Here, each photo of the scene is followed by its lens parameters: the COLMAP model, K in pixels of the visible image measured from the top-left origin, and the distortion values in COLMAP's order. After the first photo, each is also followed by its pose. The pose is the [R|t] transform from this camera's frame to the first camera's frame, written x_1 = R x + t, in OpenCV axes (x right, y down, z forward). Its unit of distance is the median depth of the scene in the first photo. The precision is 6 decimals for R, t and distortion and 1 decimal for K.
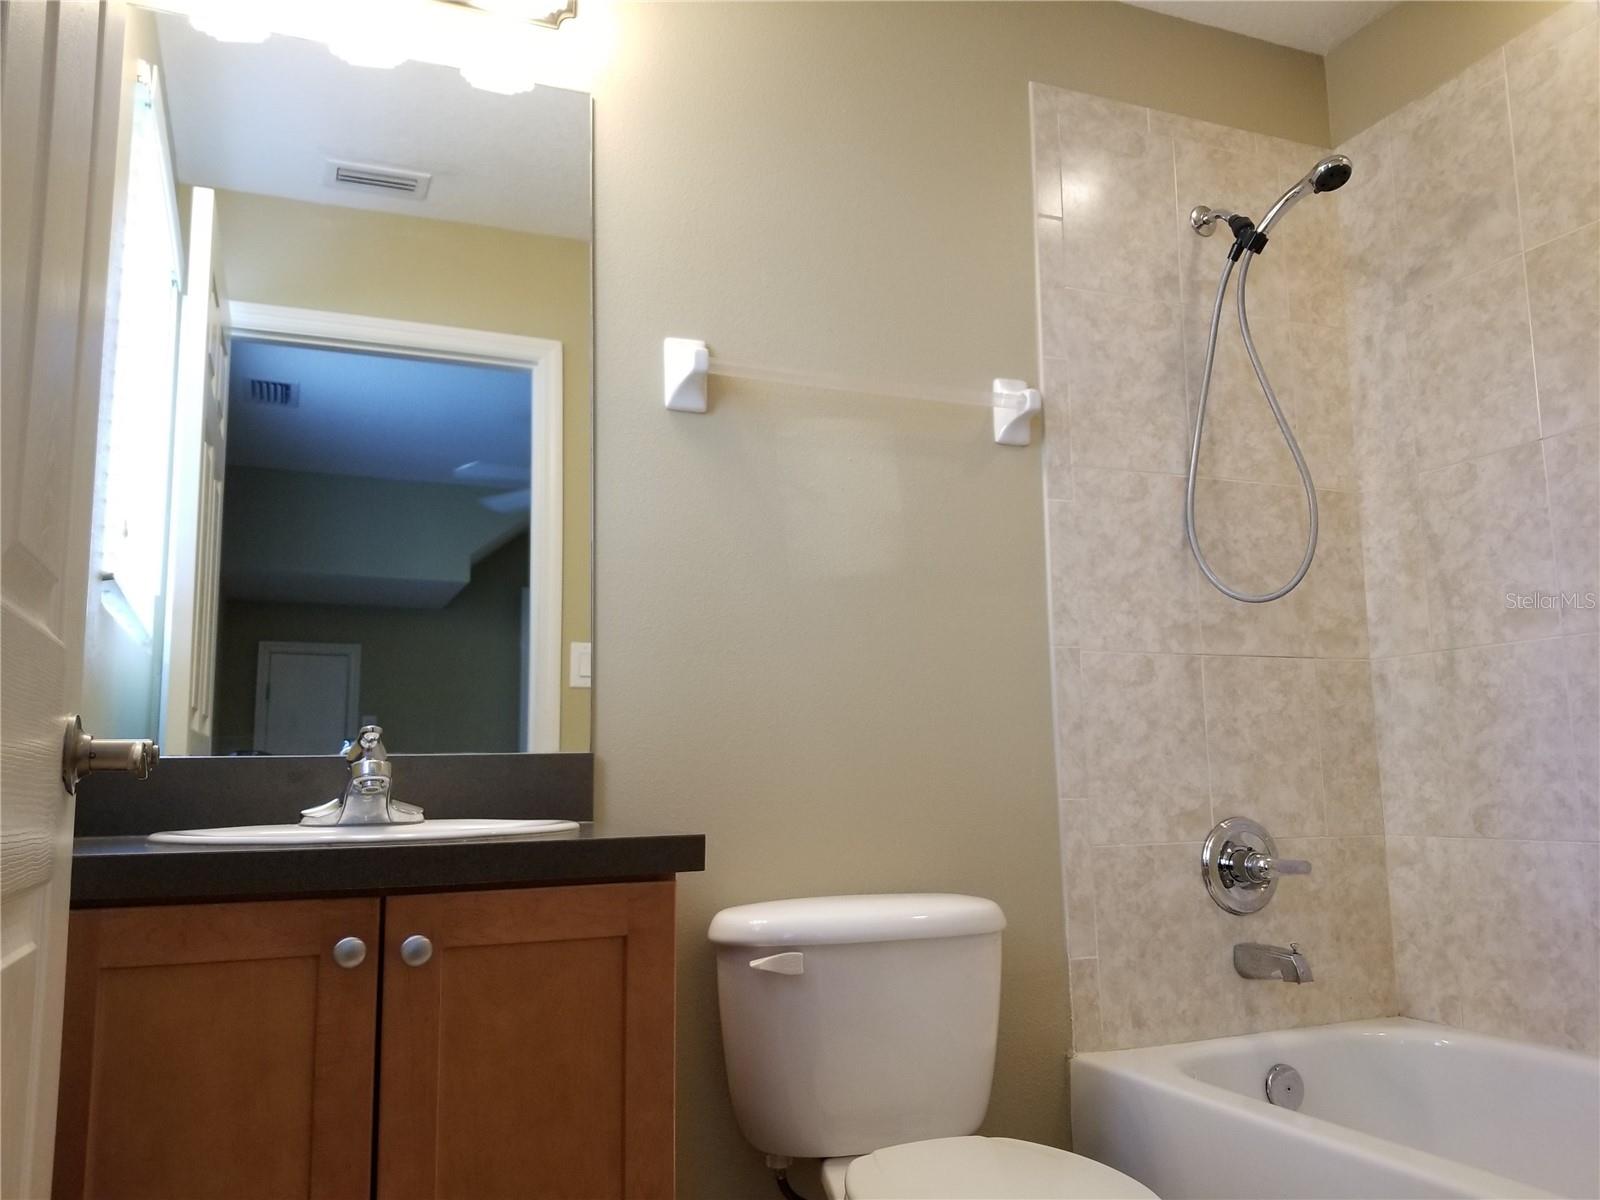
lens RADIAL K [[1240.0, 0, 817.5], [0, 1240.0, 600.8], [0, 0, 1]] dist [0.060720, -0.108983]
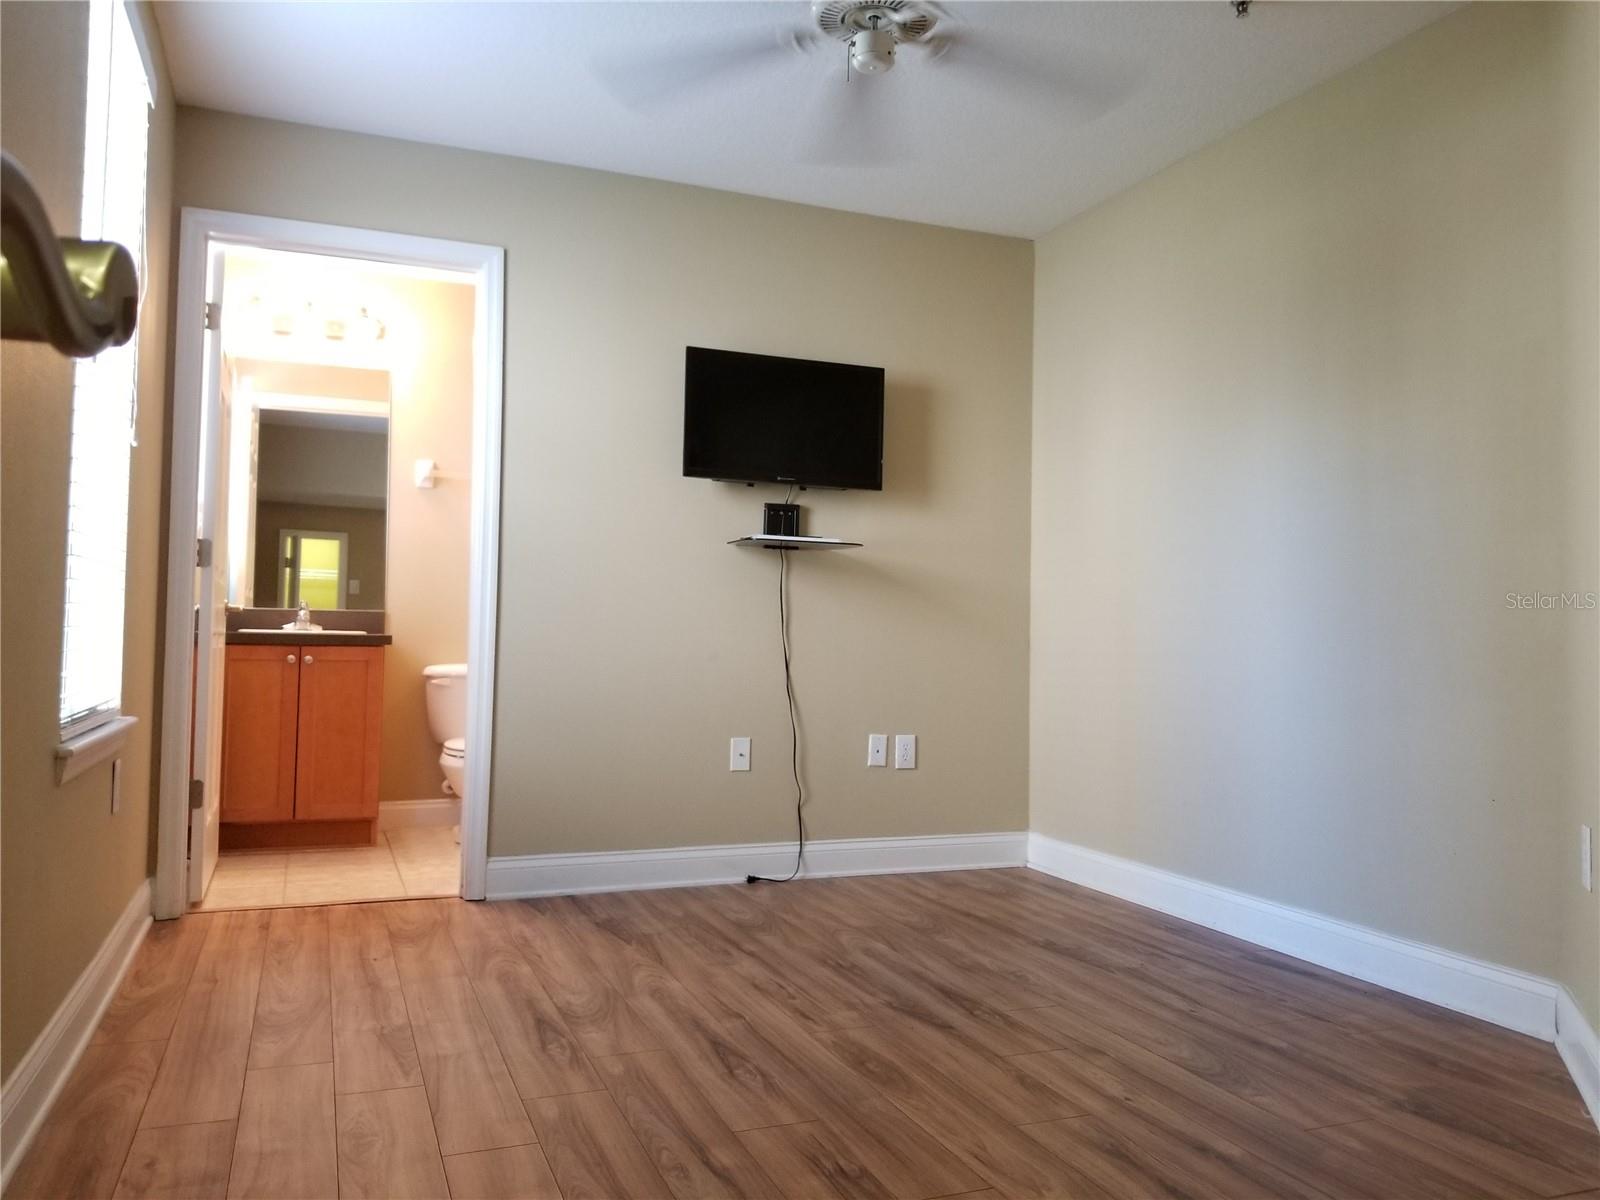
lens RADIAL K [[1240.0, 0, 817.5], [0, 1240.0, 600.8], [0, 0, 1]] dist [0.060720, -0.108983]
pose [[0.999201, 0.034617, -0.019971, 0.804838], [-0.032221, 0.993426, 0.109846, -0.231719], [0.023642, -0.109115, 0.993748, -1.697447]]
